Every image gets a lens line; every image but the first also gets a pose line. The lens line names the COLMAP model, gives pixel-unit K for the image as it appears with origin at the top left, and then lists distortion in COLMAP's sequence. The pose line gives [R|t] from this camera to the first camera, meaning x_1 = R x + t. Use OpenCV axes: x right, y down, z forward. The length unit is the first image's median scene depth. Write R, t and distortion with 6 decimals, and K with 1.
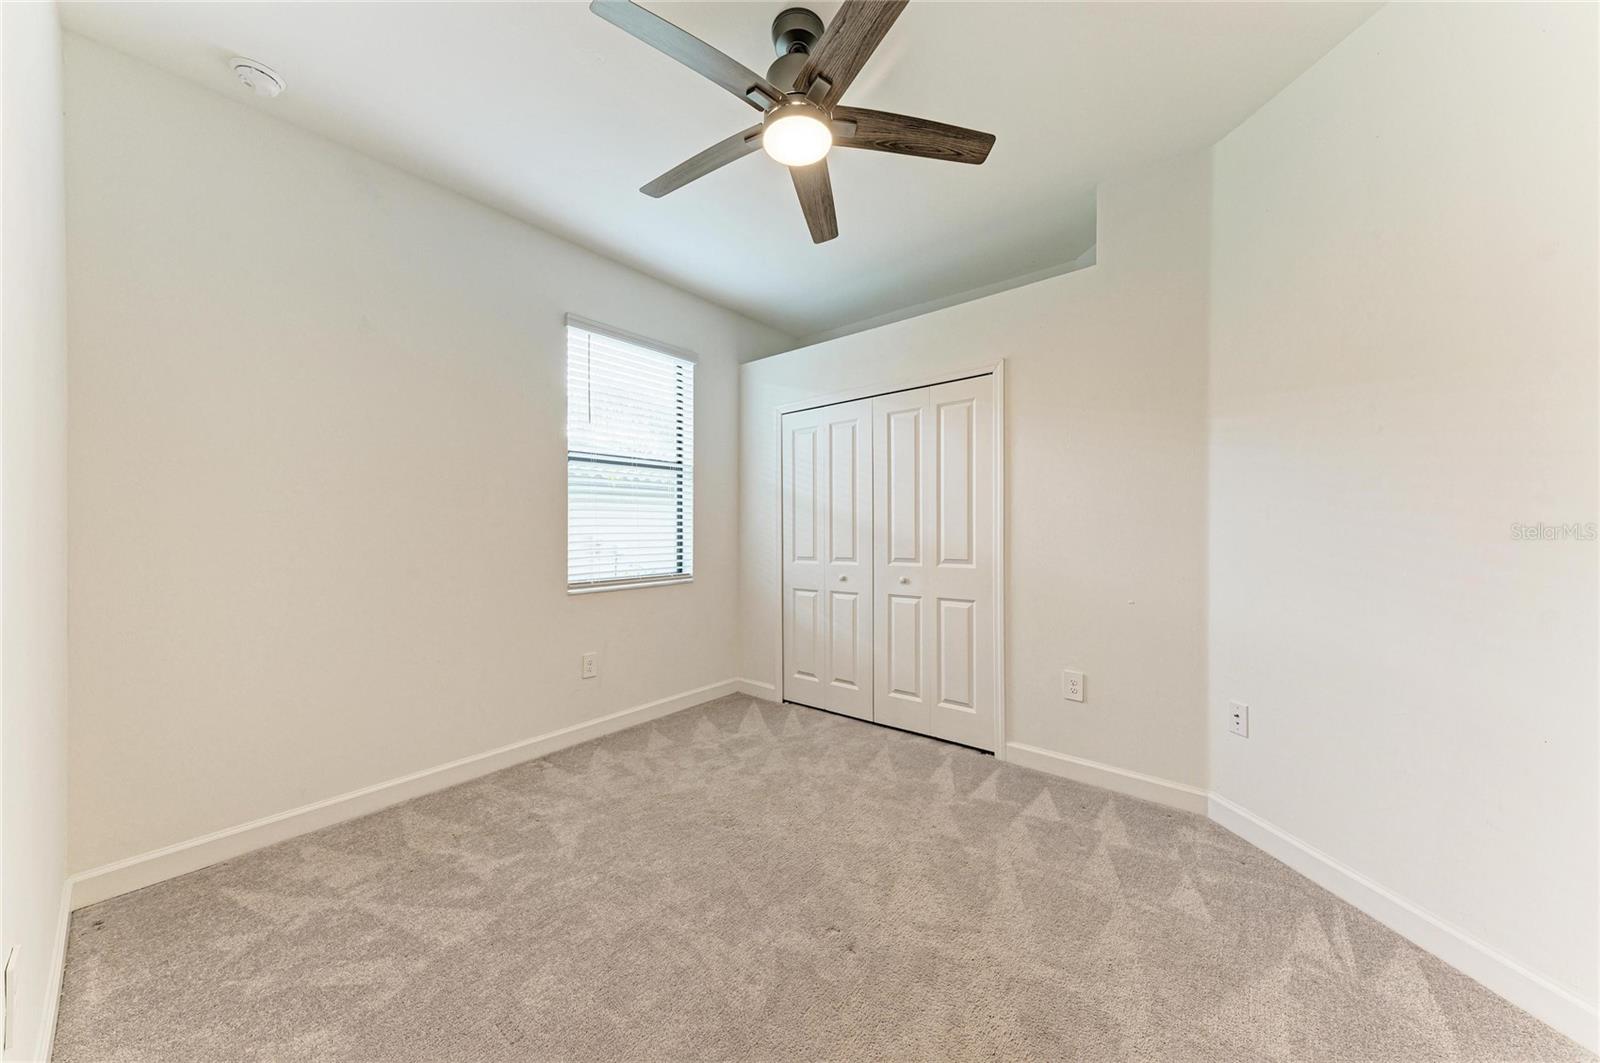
lens RADIAL K [[548.2, 0, 801.3], [0, 548.2, 530.3], [0, 0, 1]] dist [0.009661, -0.000368]
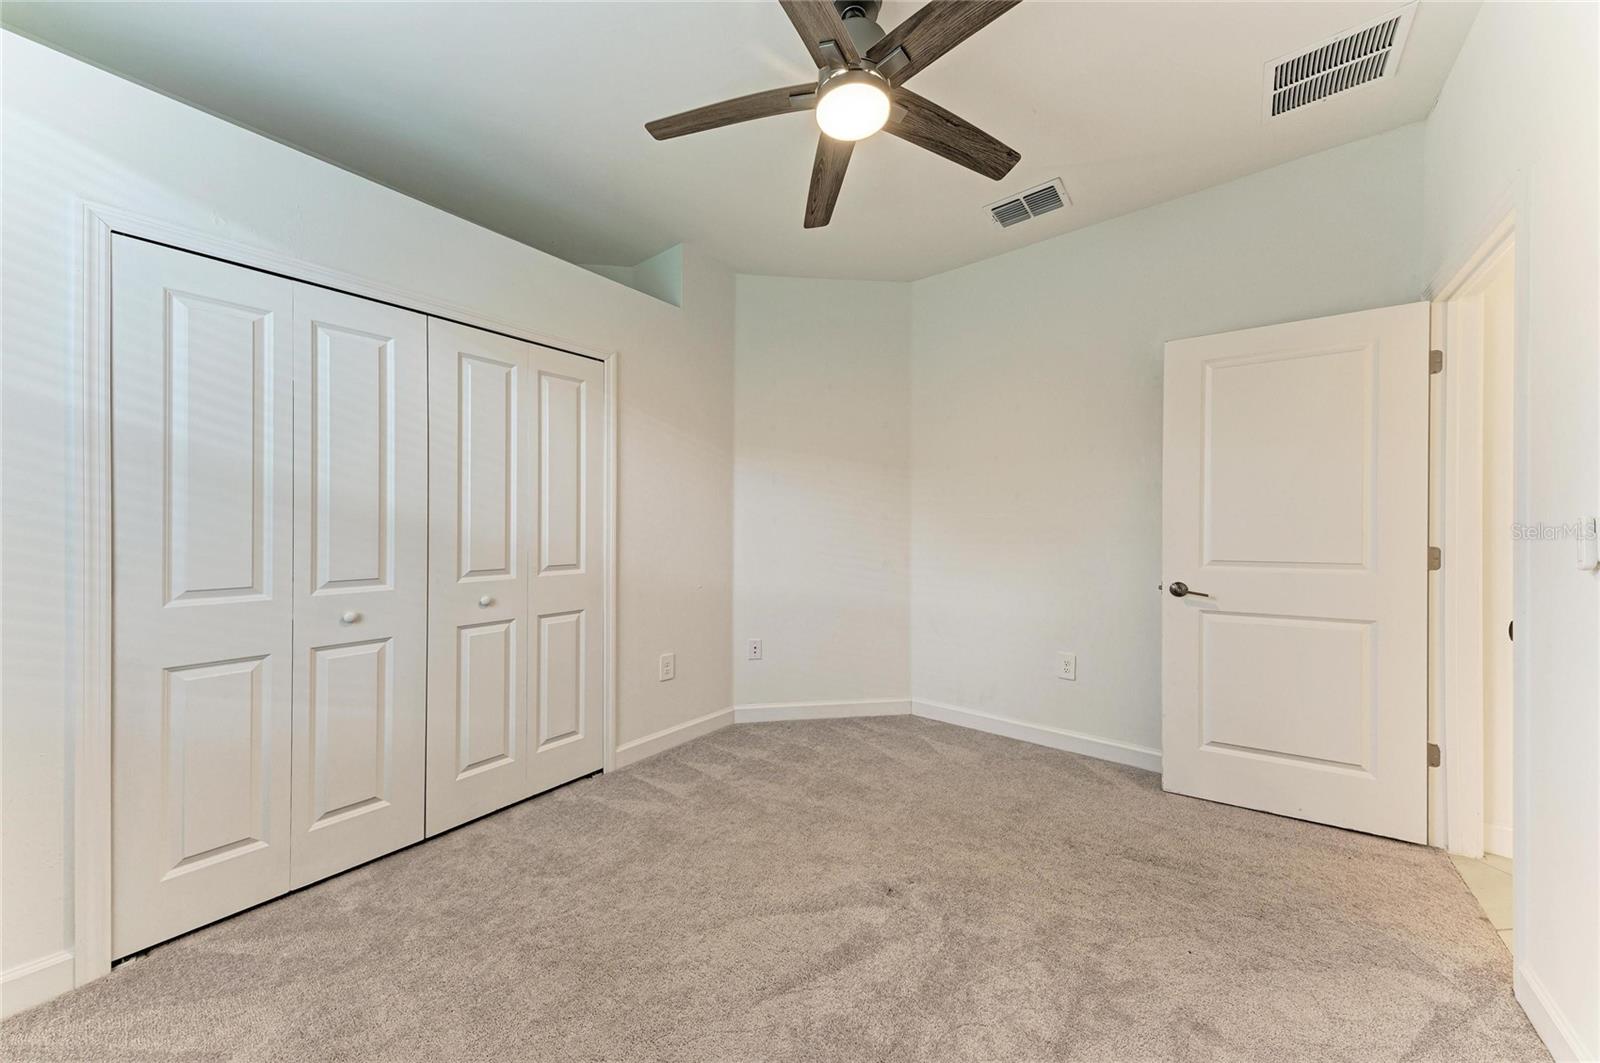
lens RADIAL K [[548.2, 0, 801.3], [0, 548.2, 530.3], [0, 0, 1]] dist [0.009661, -0.000368]
pose [[-0.041889, 0.000361, 0.999122, -0.578460], [-0.002559, 0.999997, -0.000468, -0.000115], [-0.999119, -0.002576, -0.041887, 0.683623]]
